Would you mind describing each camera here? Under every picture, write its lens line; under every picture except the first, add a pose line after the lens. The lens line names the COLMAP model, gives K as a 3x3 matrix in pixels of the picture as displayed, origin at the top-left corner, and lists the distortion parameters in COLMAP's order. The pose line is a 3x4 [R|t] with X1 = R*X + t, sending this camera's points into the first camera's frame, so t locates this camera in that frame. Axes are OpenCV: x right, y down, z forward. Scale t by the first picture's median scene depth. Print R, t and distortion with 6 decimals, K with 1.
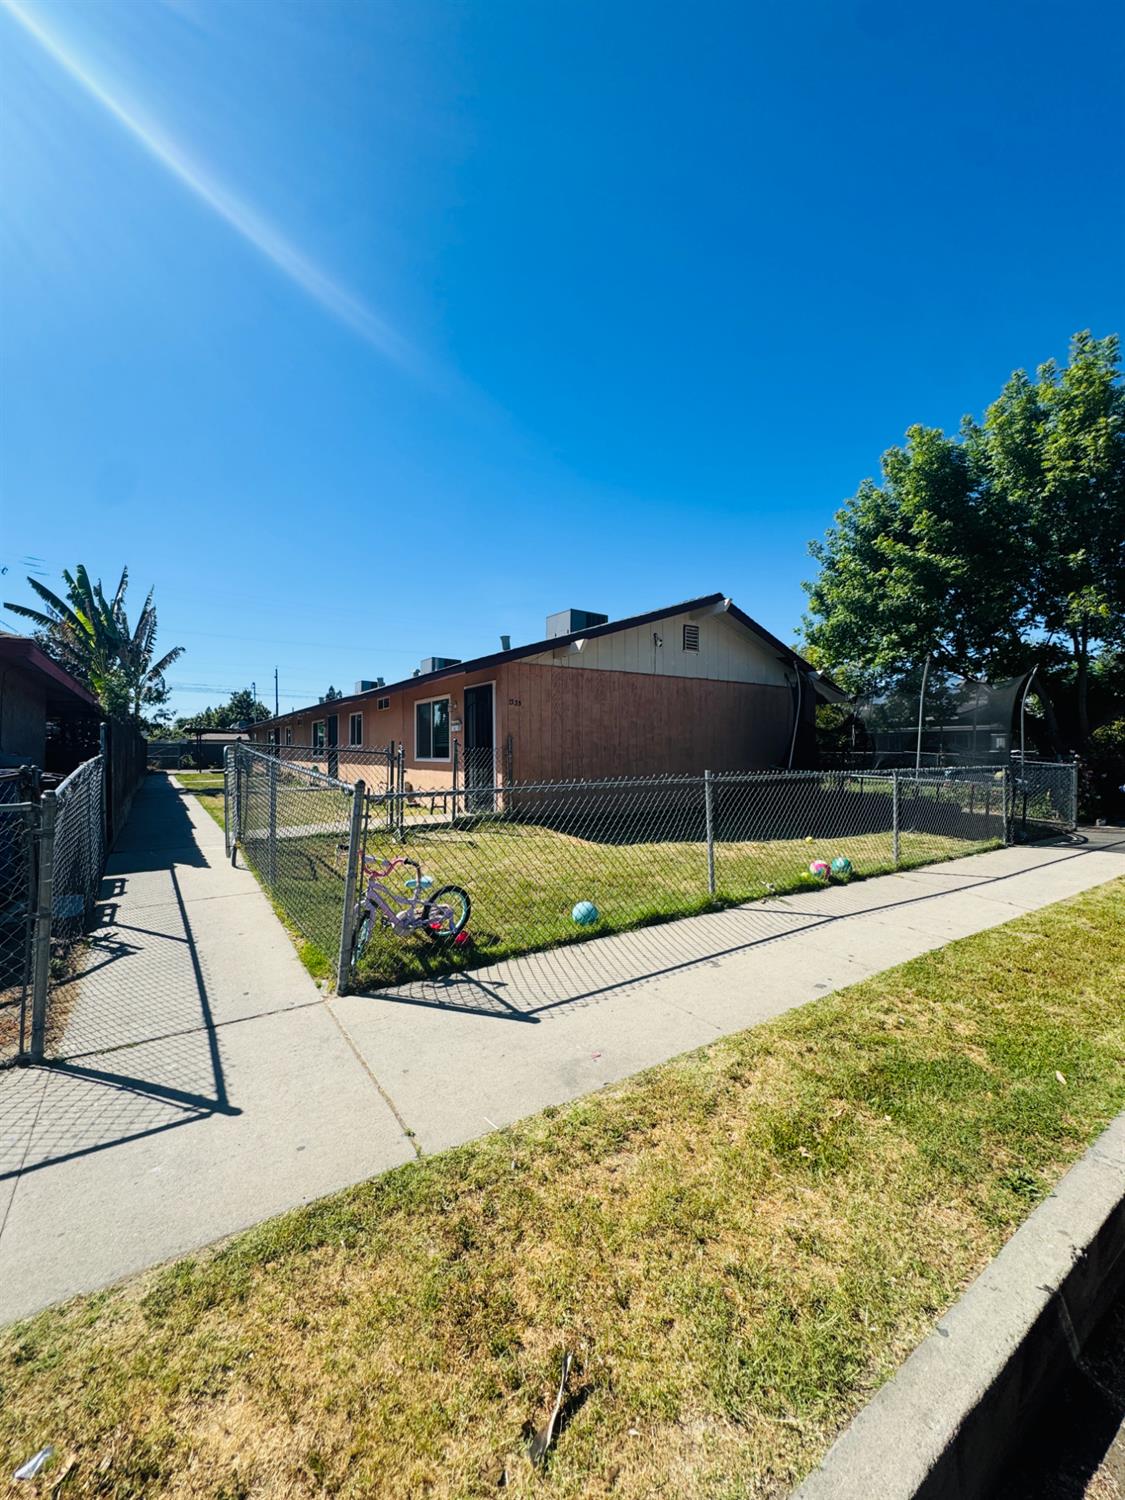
lens RADIAL K [[602.2, 0, 562.5], [0, 602.2, 750.0], [0, 0, 1]] dist [-0.002008, -0.000277]
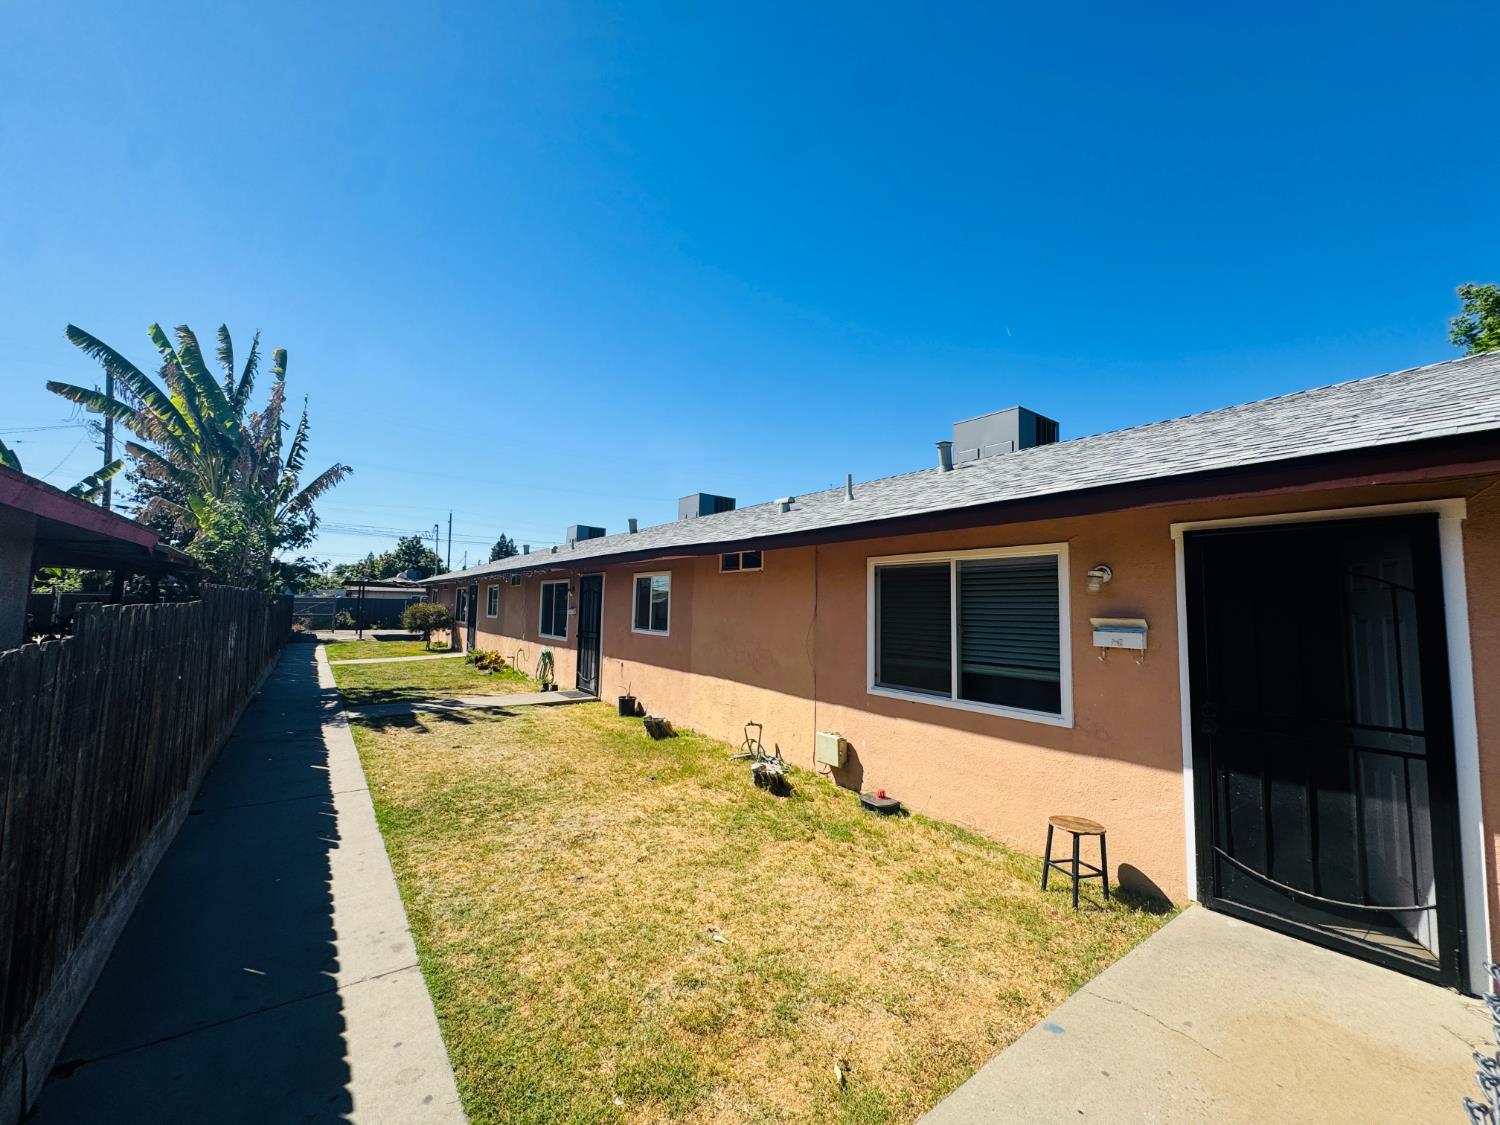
lens RADIAL K [[602.4, 0, 750.0], [0, 602.4, 562.5], [0, 0, 1]] dist [-0.001731, 0.000030]
pose [[0.999259, 0.021527, 0.031910, -0.371239], [-0.019313, 0.997490, -0.068119, -0.048598], [-0.033296, 0.067452, 0.997167, 0.593301]]
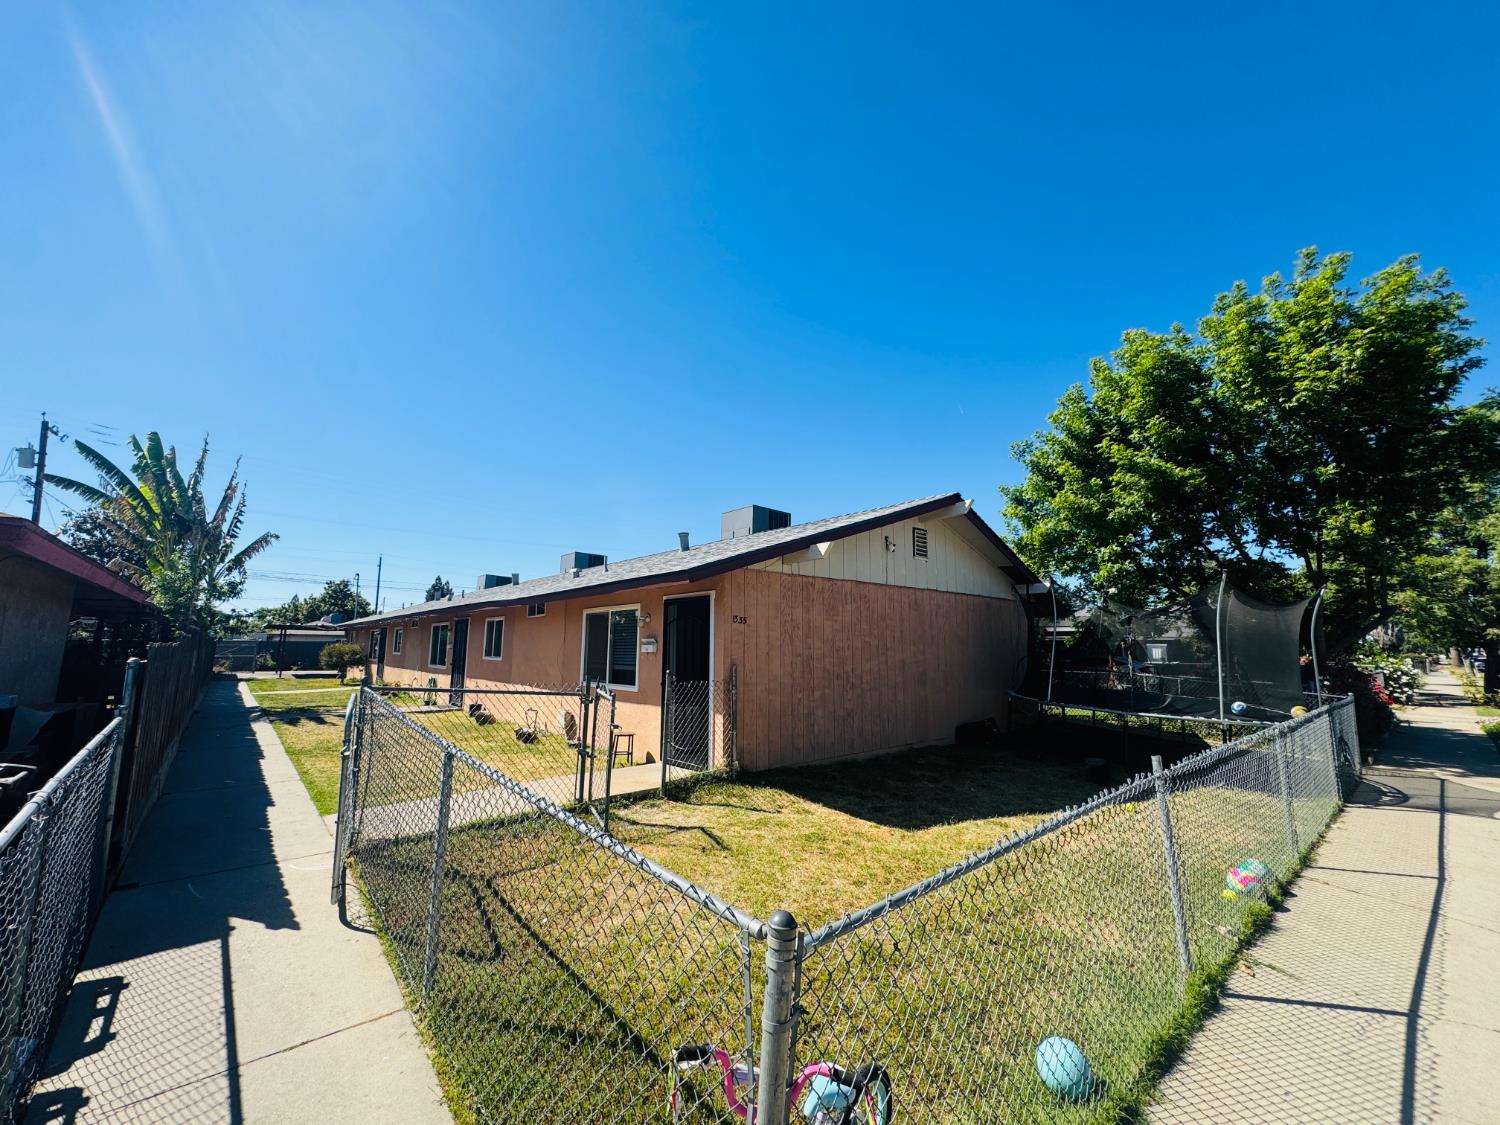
lens RADIAL K [[602.2, 0, 750.0], [0, 602.2, 562.5], [0, 0, 1]] dist [-0.002008, -0.000277]
pose [[0.993114, 0.026228, 0.114175, -0.126162], [-0.010330, 0.990425, -0.137665, -0.037081], [-0.116692, 0.135538, 0.983876, 0.184957]]
